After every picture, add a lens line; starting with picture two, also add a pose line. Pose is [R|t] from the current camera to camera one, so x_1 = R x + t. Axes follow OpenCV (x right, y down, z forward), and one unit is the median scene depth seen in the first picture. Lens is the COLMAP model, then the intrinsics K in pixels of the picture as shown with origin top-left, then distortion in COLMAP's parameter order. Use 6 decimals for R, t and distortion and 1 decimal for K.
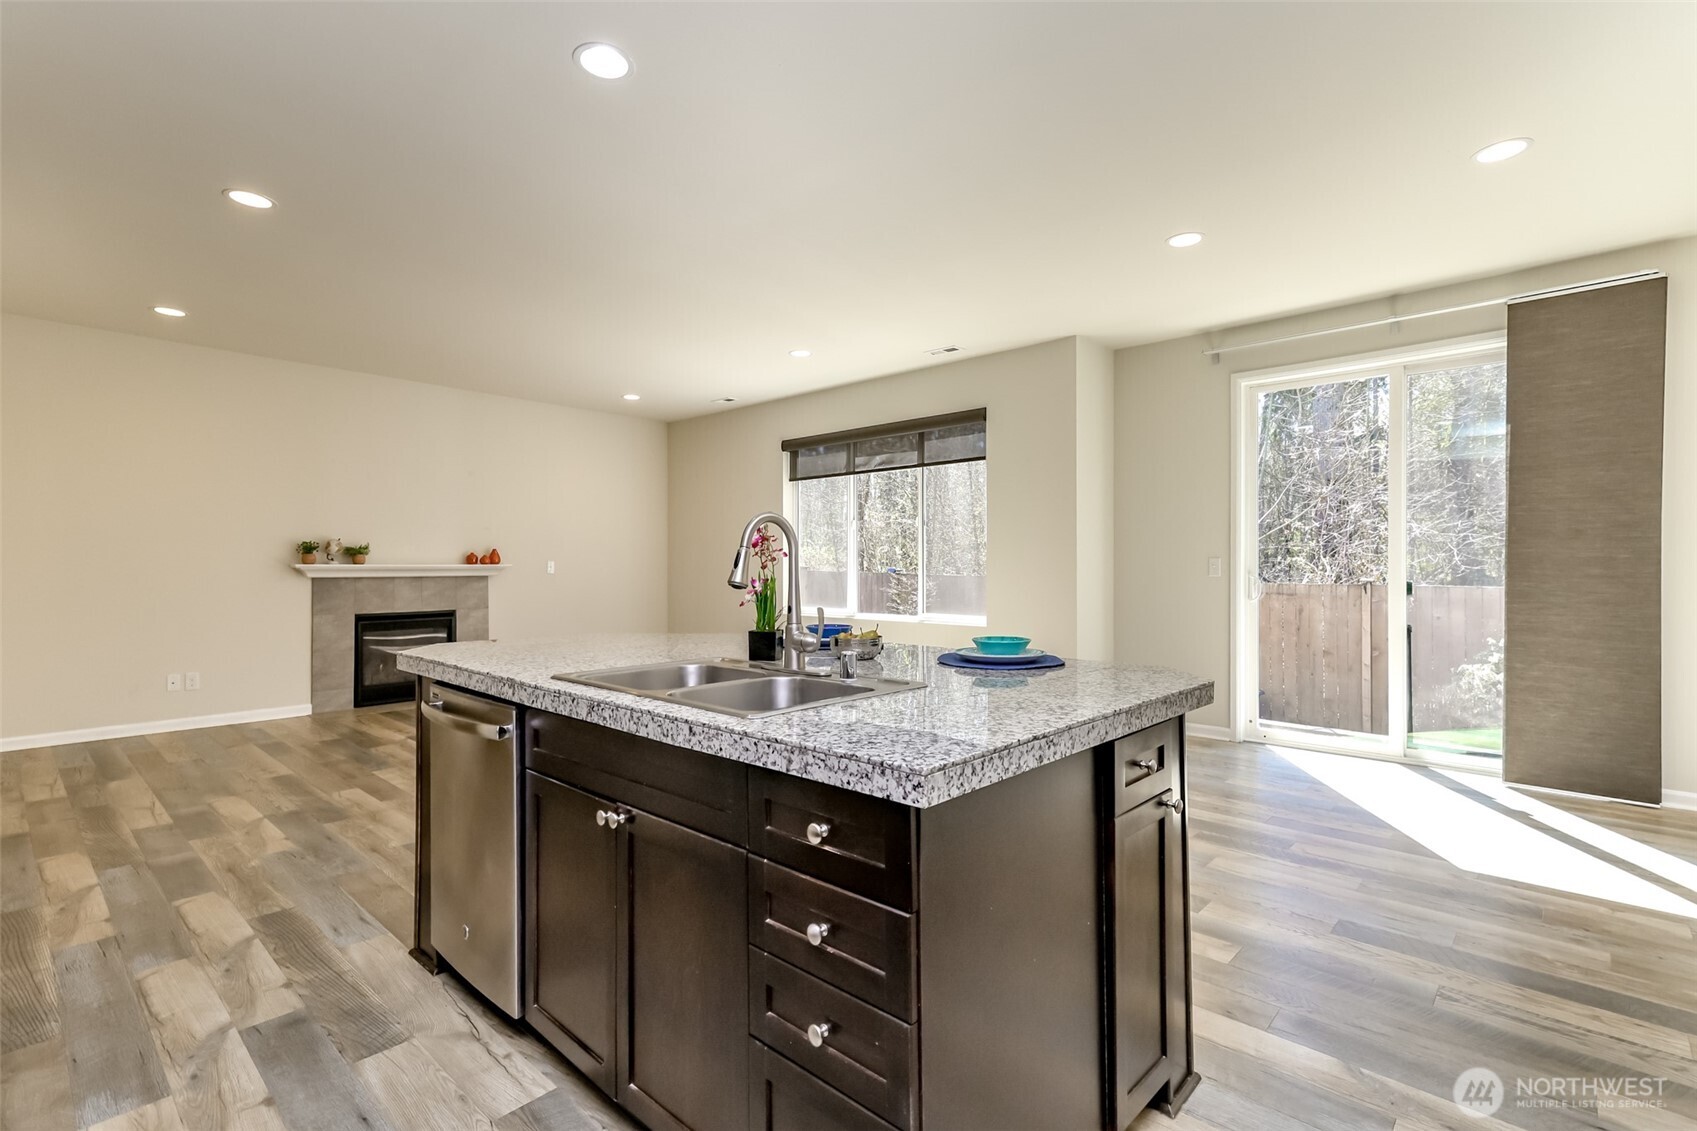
lens RADIAL K [[769.3, 0, 910.0], [0, 769.3, 552.2], [0, 0, 1]] dist [0.016309, 0.001376]
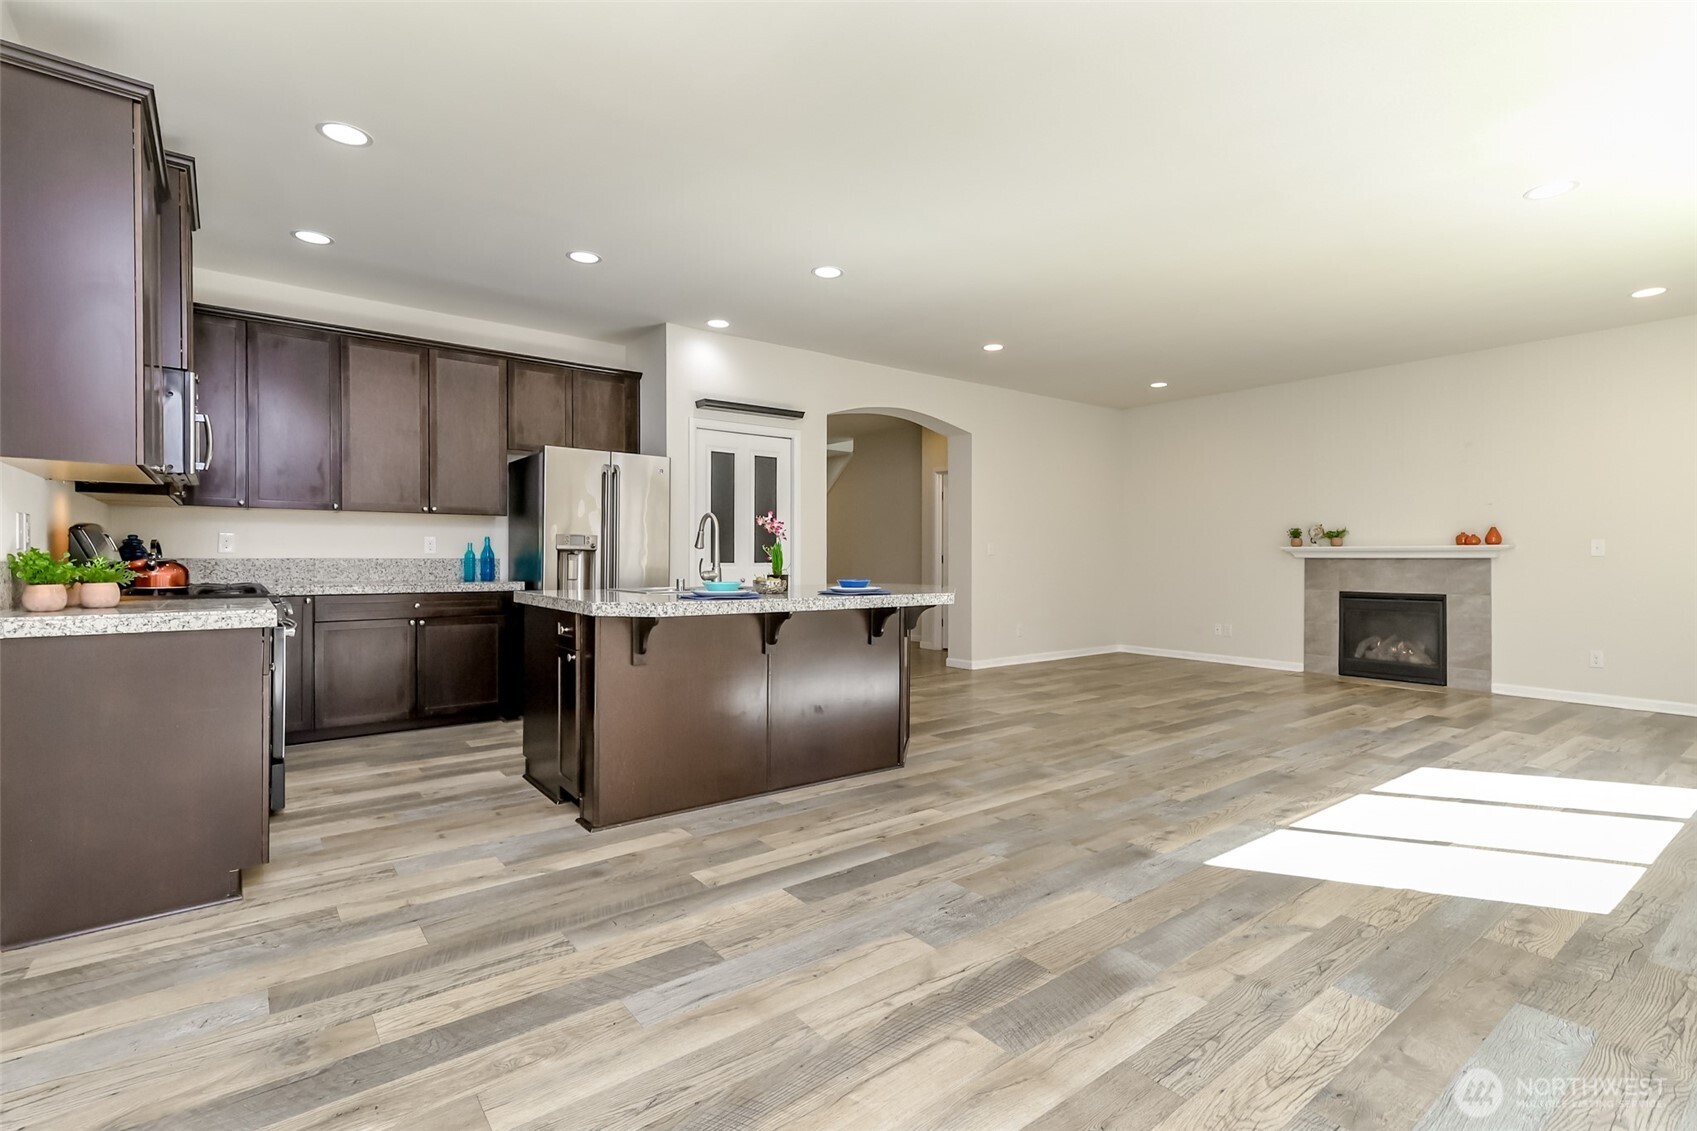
lens RADIAL K [[769.3, 0, 806.0], [0, 769.3, 554.8], [0, 0, 1]] dist [0.016309, 0.001376]
pose [[-0.218053, 0.000428, -0.975937, 0.536585], [0.010146, 0.999947, -0.001829, 0.023636], [0.975884, -0.010300, -0.218046, 0.514529]]
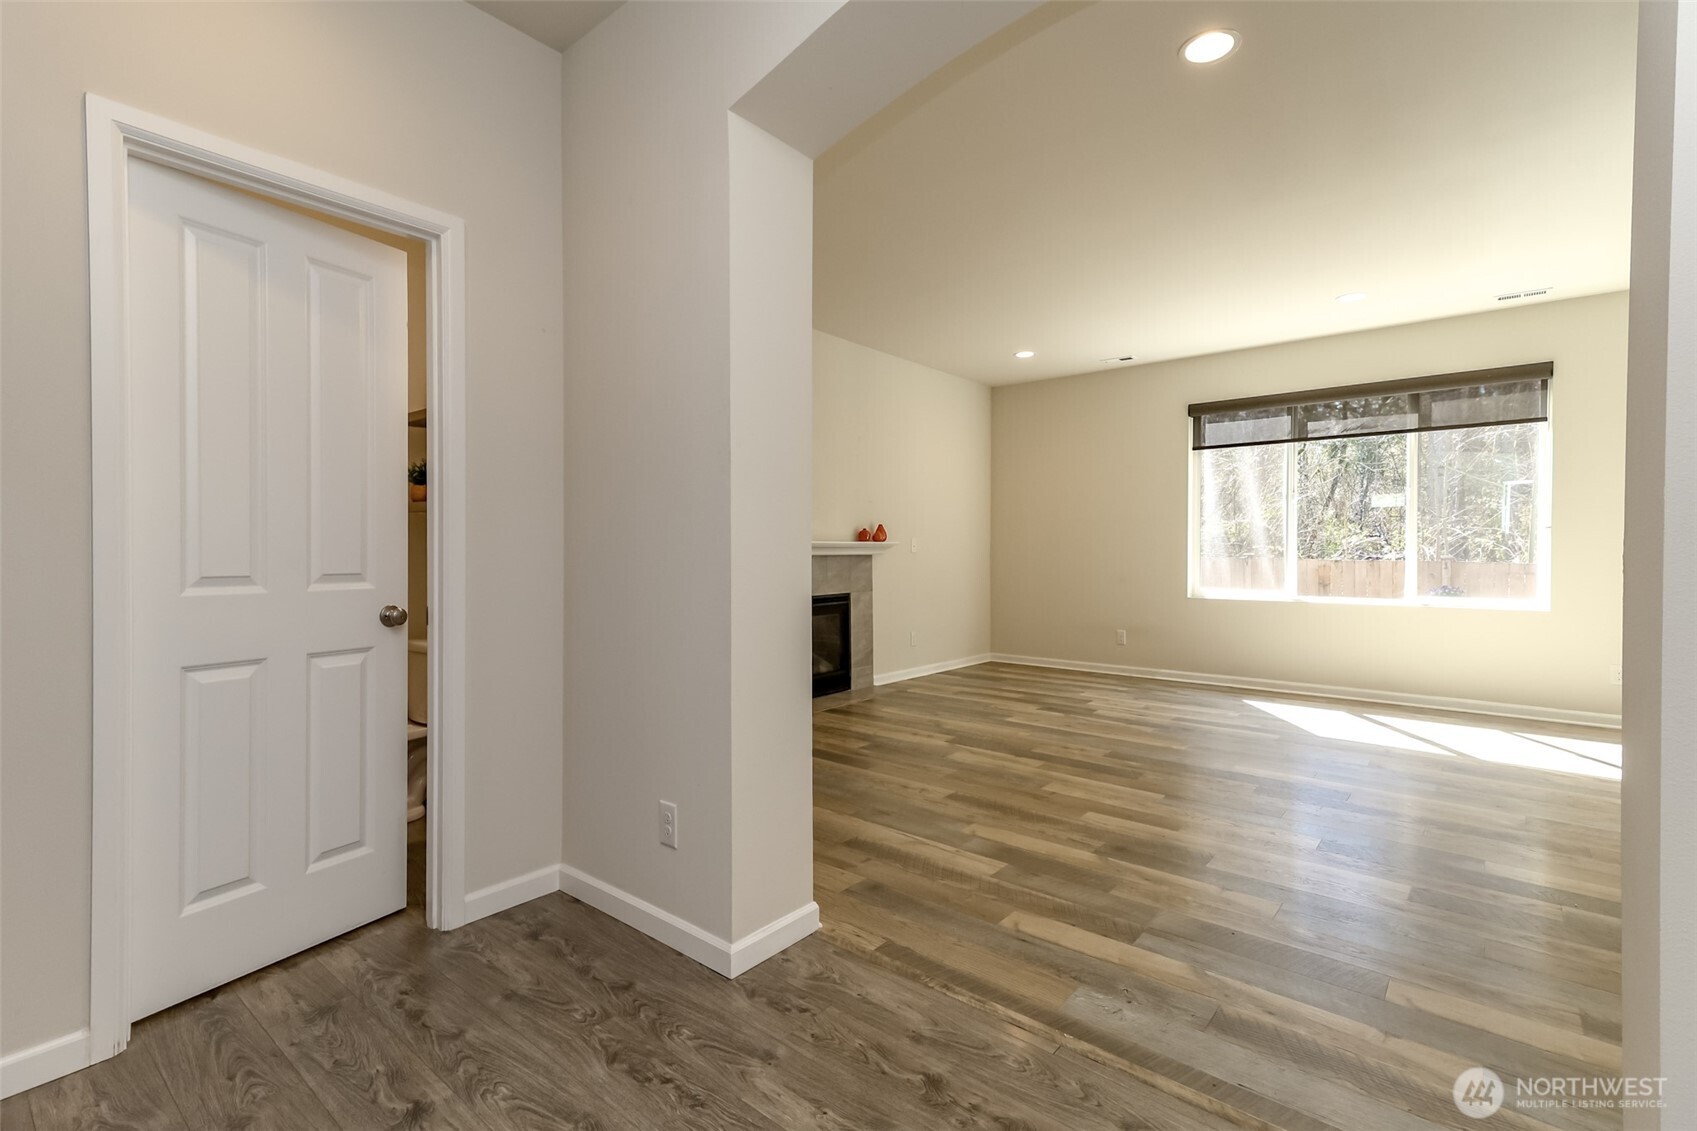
lens RADIAL K [[769.3, 0, 941.9], [0, 769.3, 547.1], [0, 0, 1]] dist [0.016309, 0.001376]
pose [[0.997022, -0.001728, 0.077103, -0.613328], [0.000682, 0.999907, 0.013592, 0.011120], [-0.077120, -0.013499, 0.996930, 0.140237]]
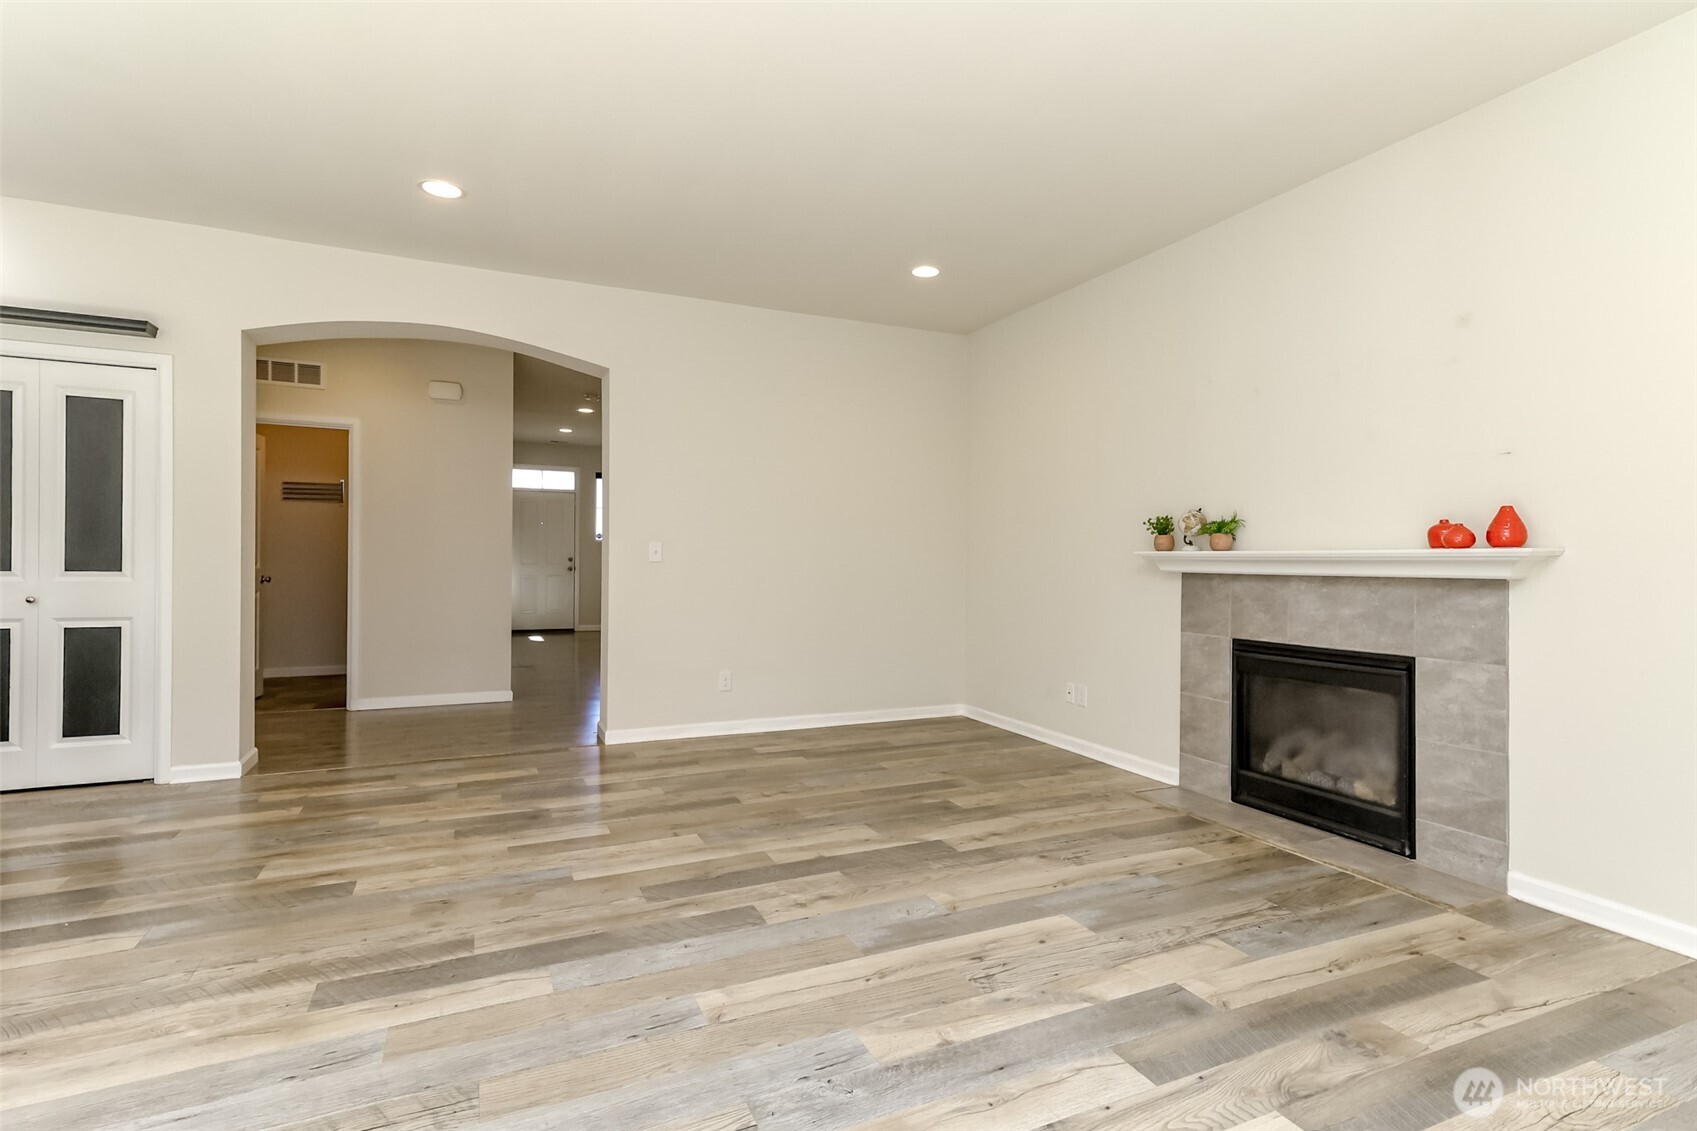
lens RADIAL K [[769.3, 0, 815.1], [0, 769.3, 555.4], [0, 0, 1]] dist [0.016309, 0.001376]
pose [[-0.437249, -0.006434, -0.899317, -0.078390], [0.002070, 0.999965, -0.008160, 0.024955], [0.899338, -0.005429, -0.437220, 0.998774]]
